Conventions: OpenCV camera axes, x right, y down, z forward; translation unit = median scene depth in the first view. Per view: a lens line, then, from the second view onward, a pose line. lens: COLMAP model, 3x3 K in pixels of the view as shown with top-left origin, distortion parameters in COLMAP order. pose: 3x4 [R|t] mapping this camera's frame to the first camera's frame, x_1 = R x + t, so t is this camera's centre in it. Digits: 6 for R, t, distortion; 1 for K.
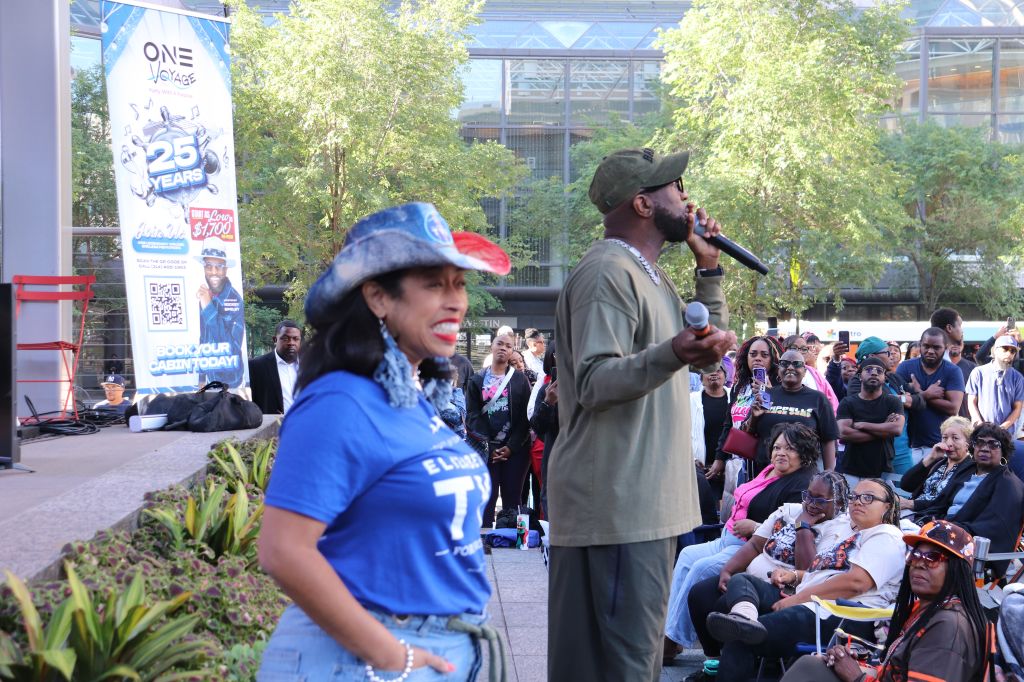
lens RADIAL K [[1742.2, 0, 449.7], [0, 1742.2, 343.4], [0, 0, 1]] dist [0.126256, -0.050836]
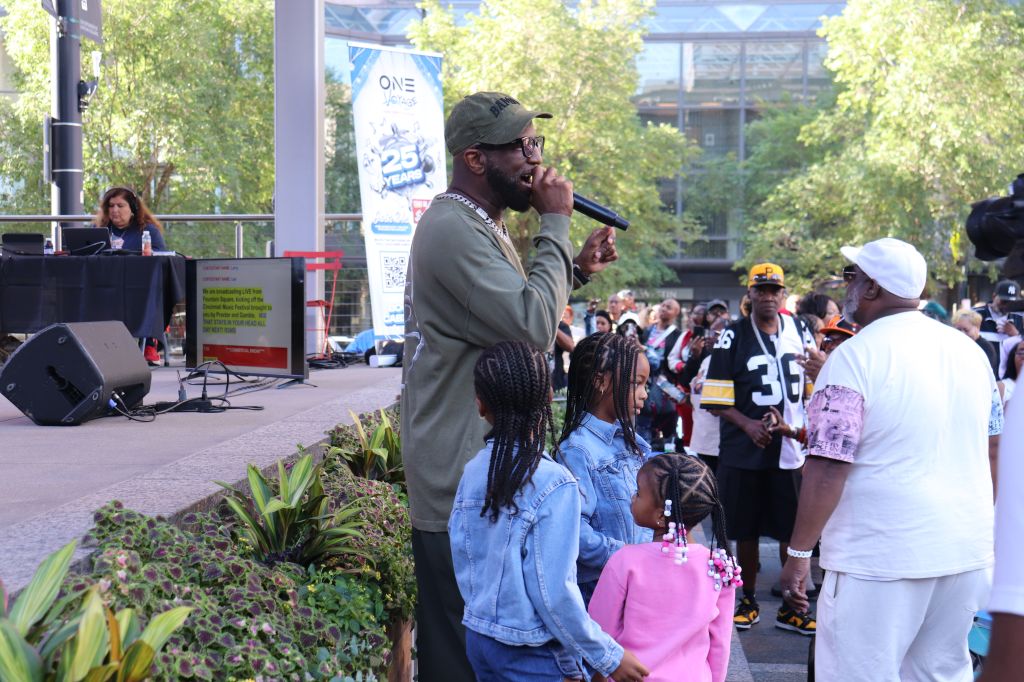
lens RADIAL K [[1742.2, 0, 449.7], [0, 1742.2, 343.4], [0, 0, 1]] dist [0.126256, -0.050836]
pose [[0.994385, -0.000256, -0.105820, 0.006440], [0.001787, 0.999895, 0.014376, 0.004290], [0.105805, -0.014484, 0.994281, -0.106385]]
